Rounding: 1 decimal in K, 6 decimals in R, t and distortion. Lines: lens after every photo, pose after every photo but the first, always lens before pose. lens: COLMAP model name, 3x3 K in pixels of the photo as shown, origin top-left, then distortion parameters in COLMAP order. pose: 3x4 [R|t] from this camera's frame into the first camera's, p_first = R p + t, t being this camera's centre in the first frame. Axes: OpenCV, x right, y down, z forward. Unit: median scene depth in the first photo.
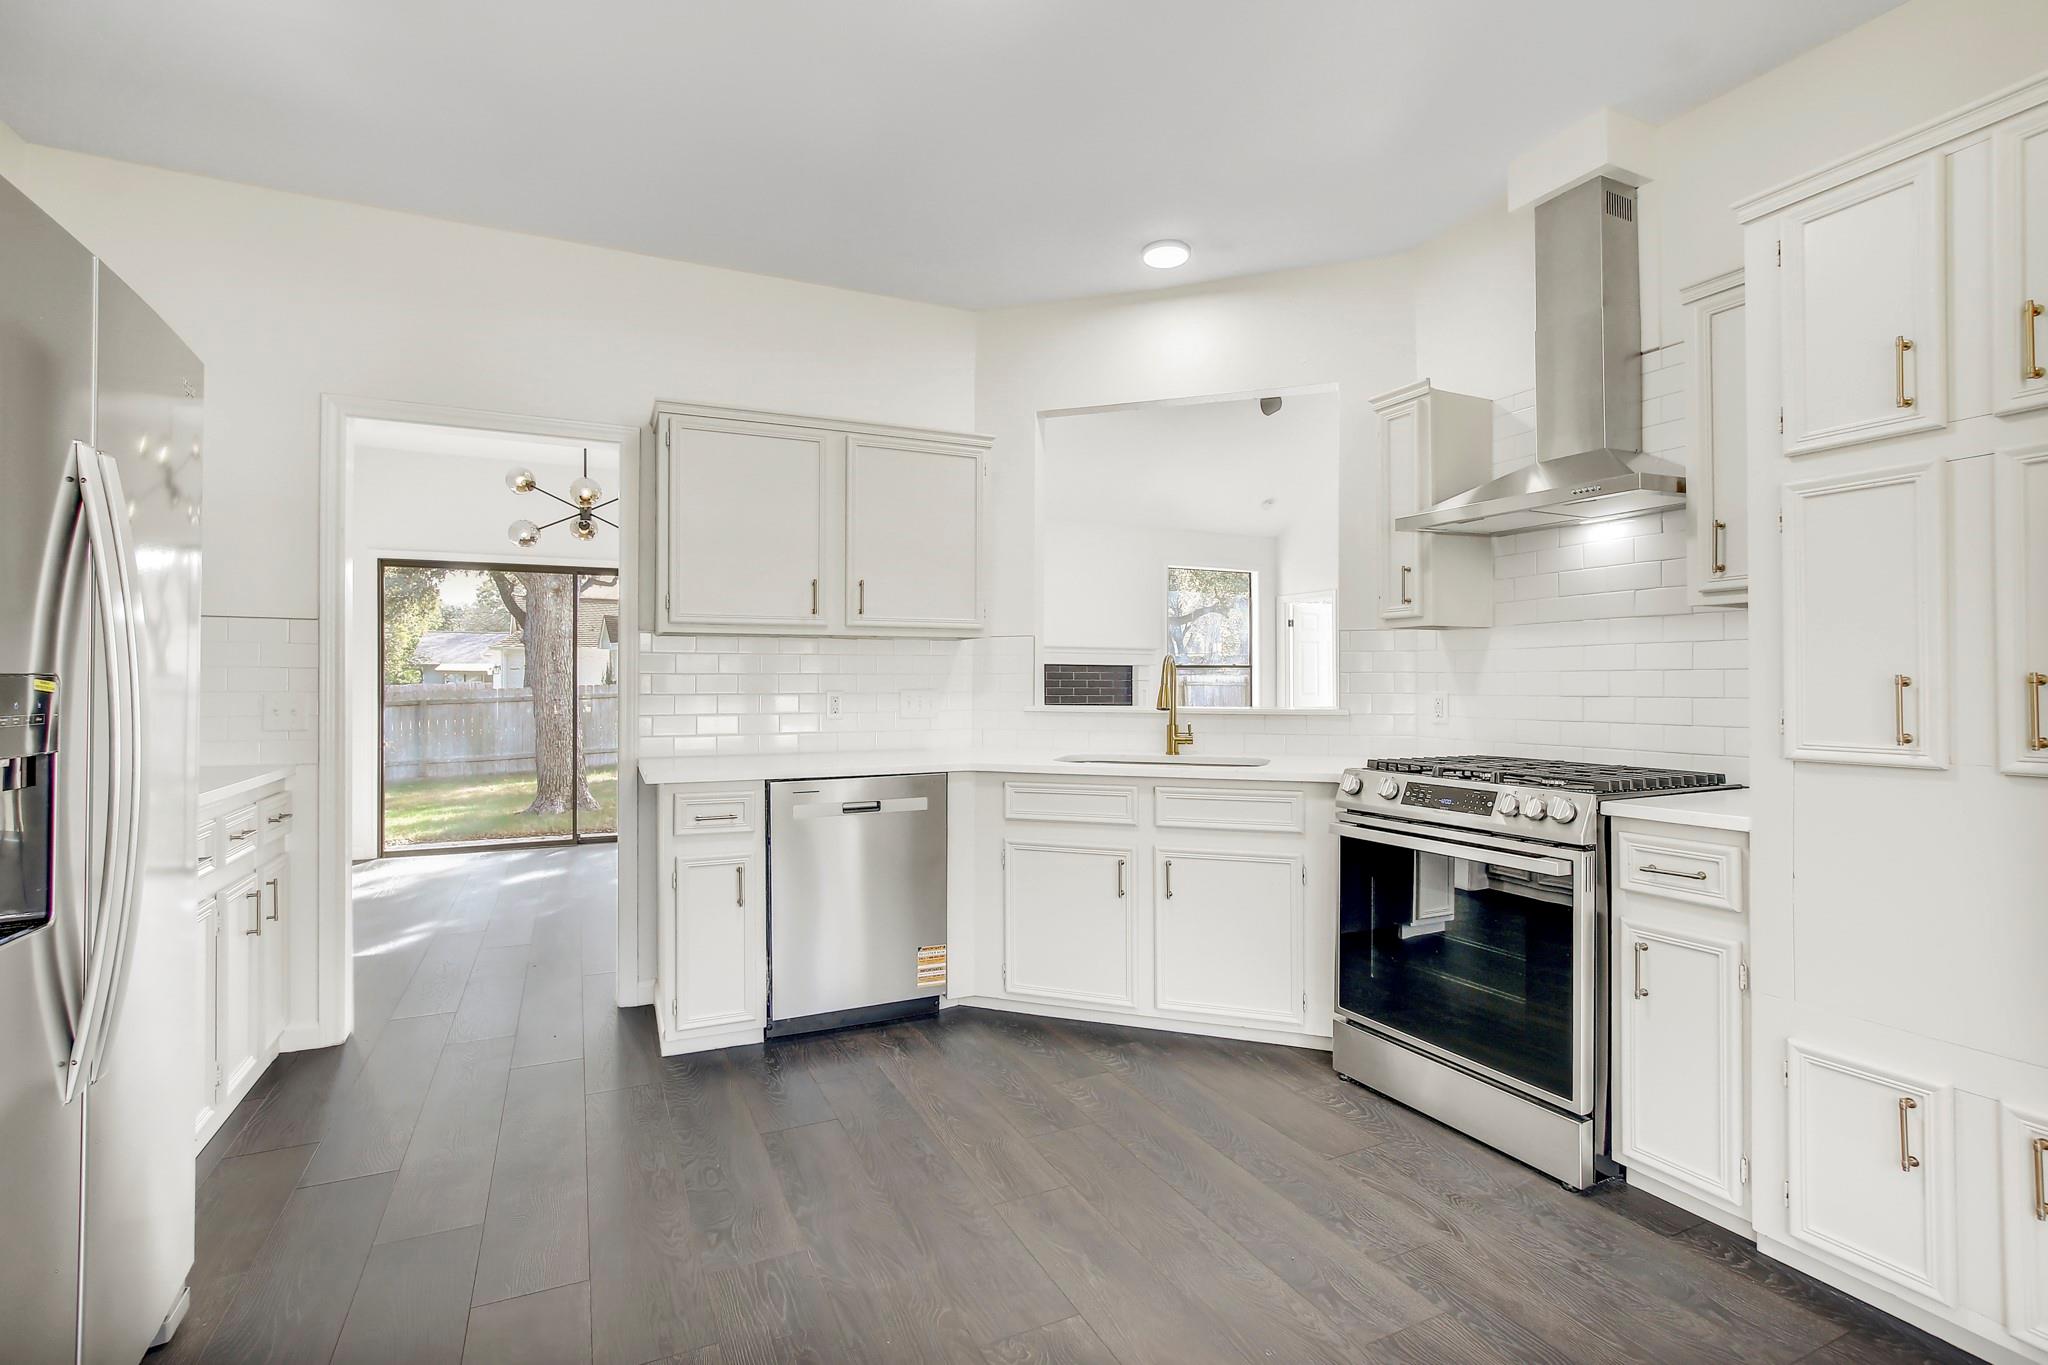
lens RADIAL K [[950.9, 0, 1024.0], [0, 950.9, 682.5], [0, 0, 1]] dist [-0.005515, -0.000425]
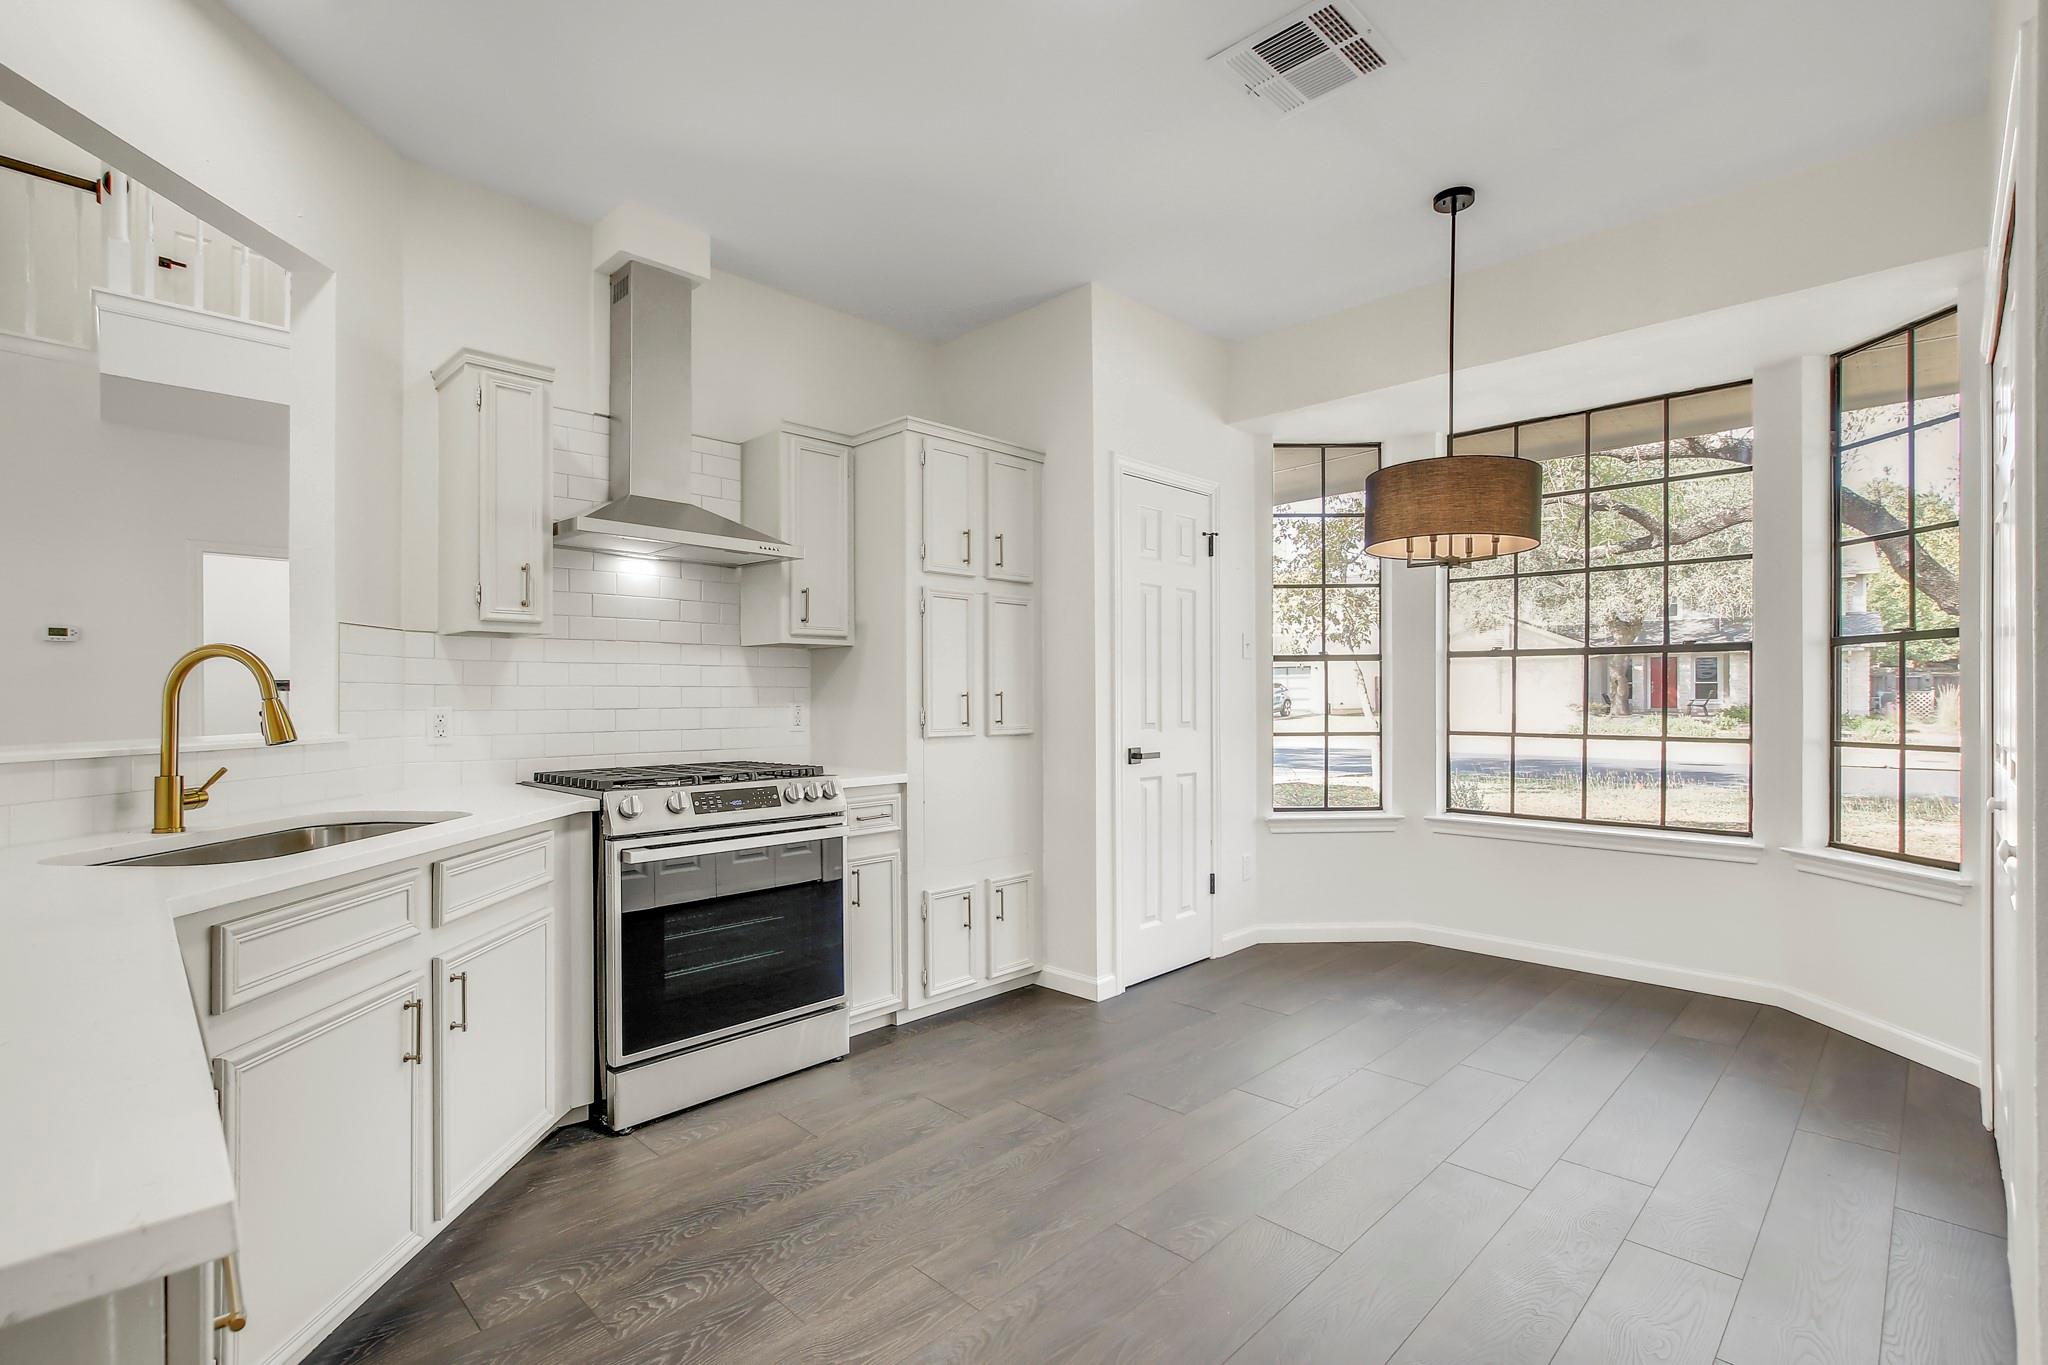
lens RADIAL K [[940.9, 0, 1029.9], [0, 940.9, 690.3], [0, 0, 1]] dist [-0.019531, 0.006868]
pose [[-0.347318, 0.008718, 0.937707, -0.573737], [0.001411, 0.999961, -0.008774, 0.002926], [-0.937746, -0.001724, -0.347317, 0.856096]]
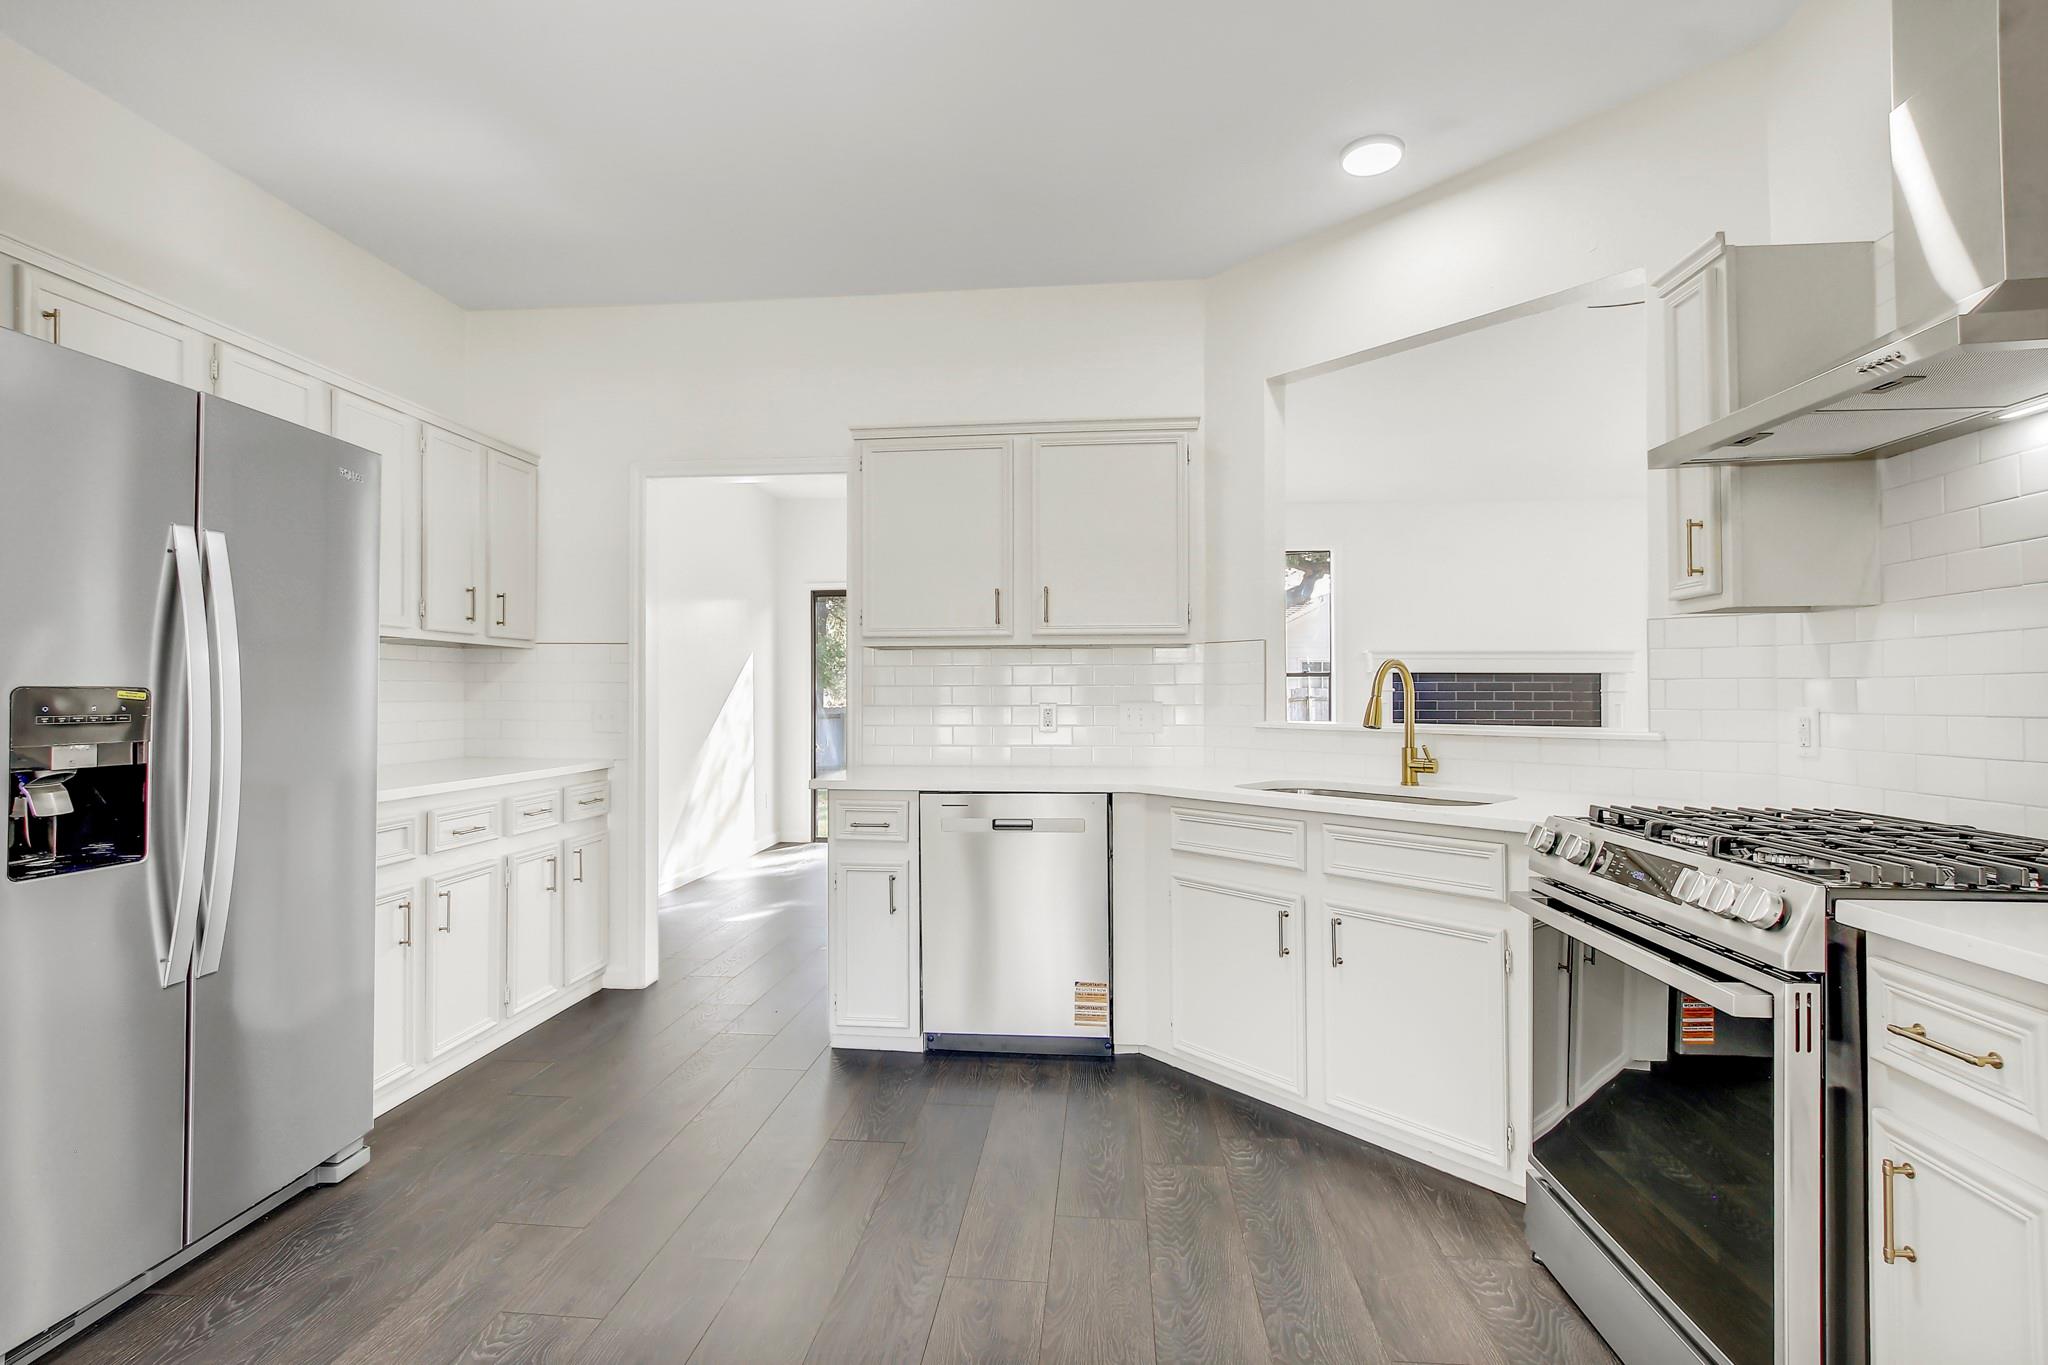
lens RADIAL K [[966.6, 0, 1019.8], [0, 966.6, 685.0], [0, 0, 1]] dist [-0.017576, 0.000383]
pose [[0.857319, -0.005789, -0.514753, 0.339108], [0.000504, 0.999946, -0.010406, 0.001155], [0.514786, 0.008662, 0.857275, 0.174975]]
